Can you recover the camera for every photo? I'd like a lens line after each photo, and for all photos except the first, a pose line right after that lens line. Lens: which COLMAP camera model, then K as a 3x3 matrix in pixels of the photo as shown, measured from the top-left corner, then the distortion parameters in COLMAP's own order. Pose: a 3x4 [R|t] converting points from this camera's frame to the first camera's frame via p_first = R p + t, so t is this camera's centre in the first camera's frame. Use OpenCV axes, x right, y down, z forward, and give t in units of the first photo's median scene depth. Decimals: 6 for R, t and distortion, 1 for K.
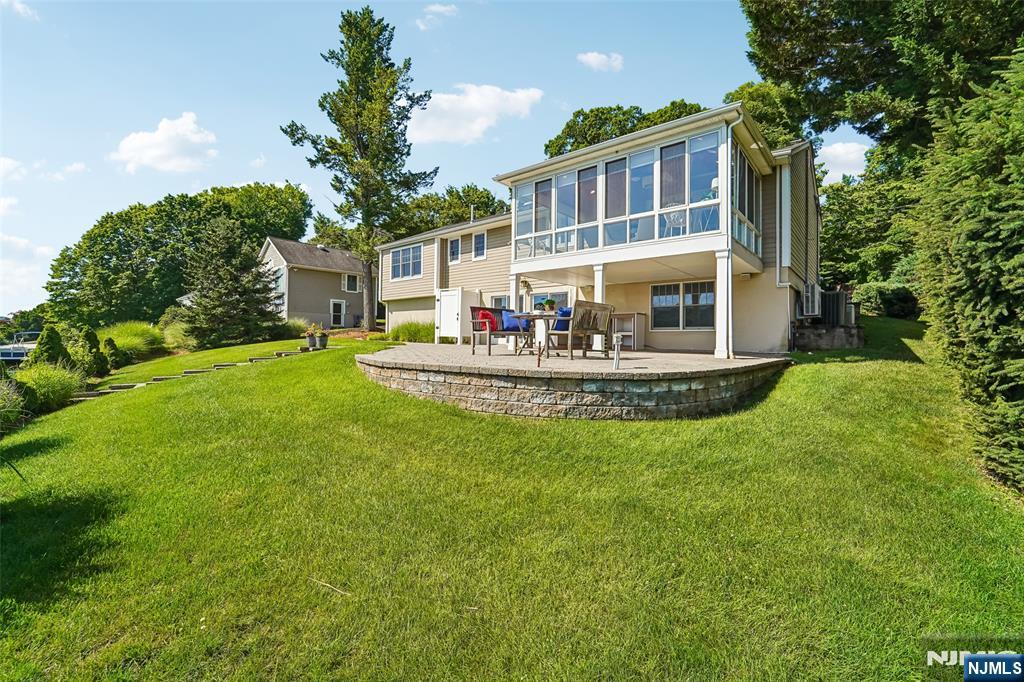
lens RADIAL K [[416.9, 0, 514.9], [0, 416.9, 337.0], [0, 0, 1]] dist [0.000754, -0.000036]
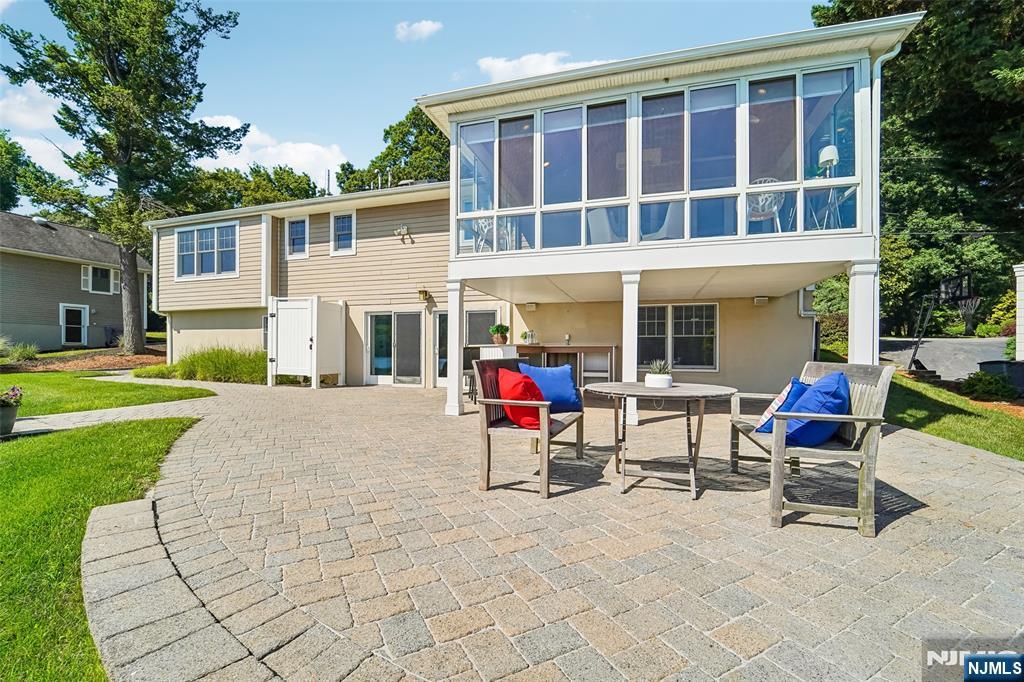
lens RADIAL K [[433.2, 0, 510.7], [0, 433.2, 359.8], [0, 0, 1]] dist [-0.016825, 0.000636]
pose [[0.926165, -0.011503, 0.376943, -0.057342], [0.002630, 0.999707, 0.024046, -0.021227], [-0.377109, -0.021279, 0.925924, 0.159800]]
